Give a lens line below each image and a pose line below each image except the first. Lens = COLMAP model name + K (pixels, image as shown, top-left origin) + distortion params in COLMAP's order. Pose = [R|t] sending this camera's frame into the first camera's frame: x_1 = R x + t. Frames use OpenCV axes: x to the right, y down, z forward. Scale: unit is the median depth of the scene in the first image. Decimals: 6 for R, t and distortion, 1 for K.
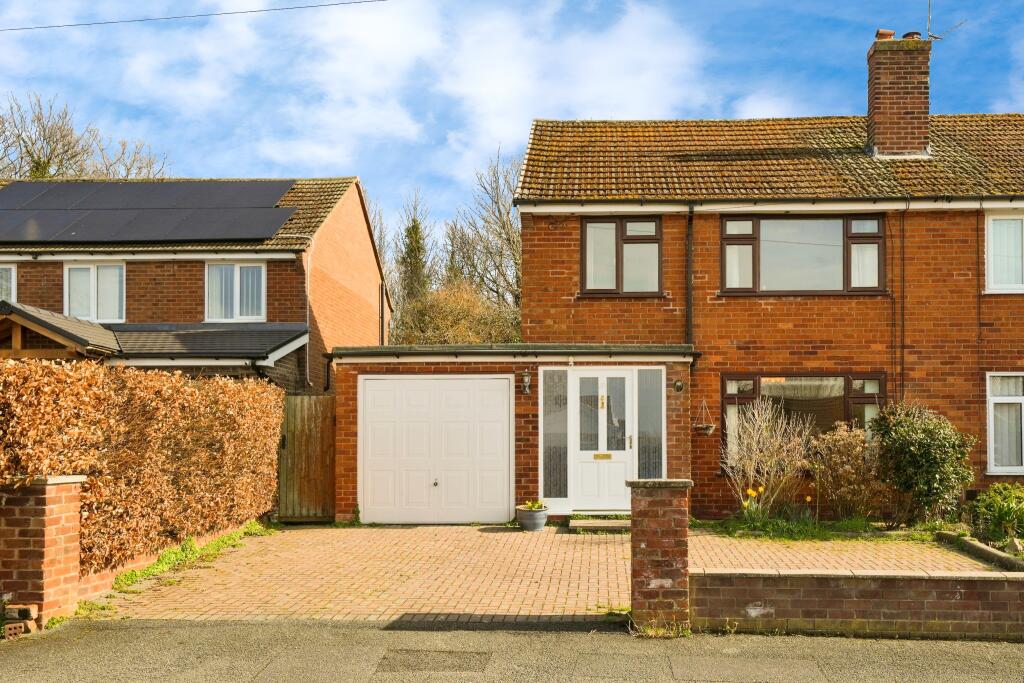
lens RADIAL K [[1072.3, 0, 512.0], [0, 1072.3, 341.5], [0, 0, 1]] dist [0.036929, 0.001055]
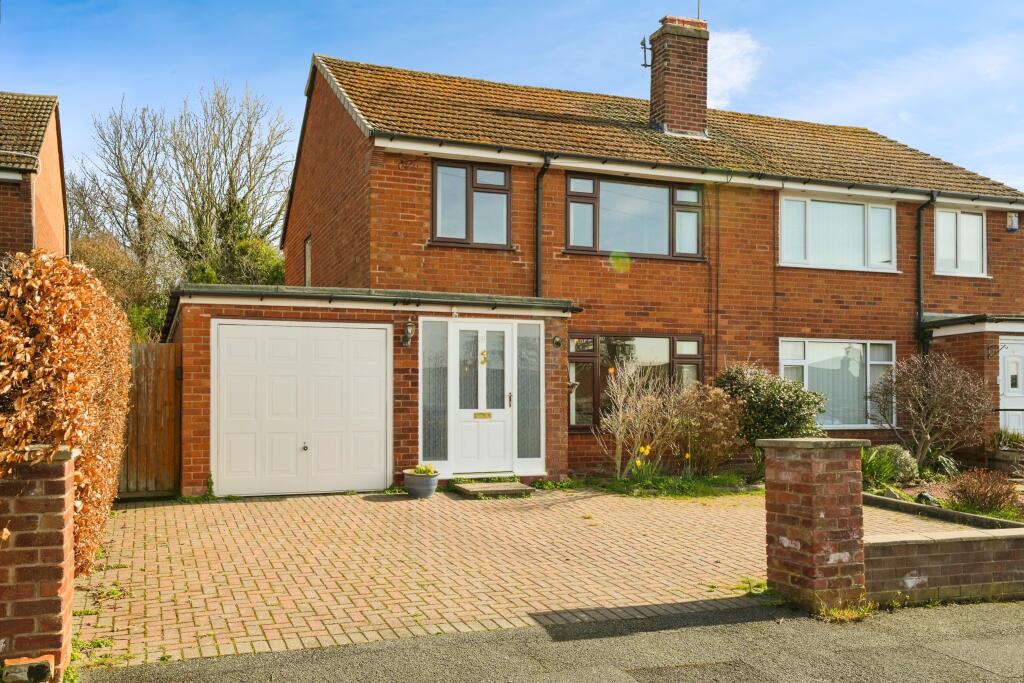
lens RADIAL K [[981.3, 0, 512.0], [0, 981.3, 341.5], [0, 0, 1]] dist [0.036020, 0.009100]
pose [[0.913618, 0.026032, 0.405740, -0.217903], [-0.037964, 0.999050, 0.021387, 0.021643], [-0.404798, -0.034943, 0.913738, 0.192721]]
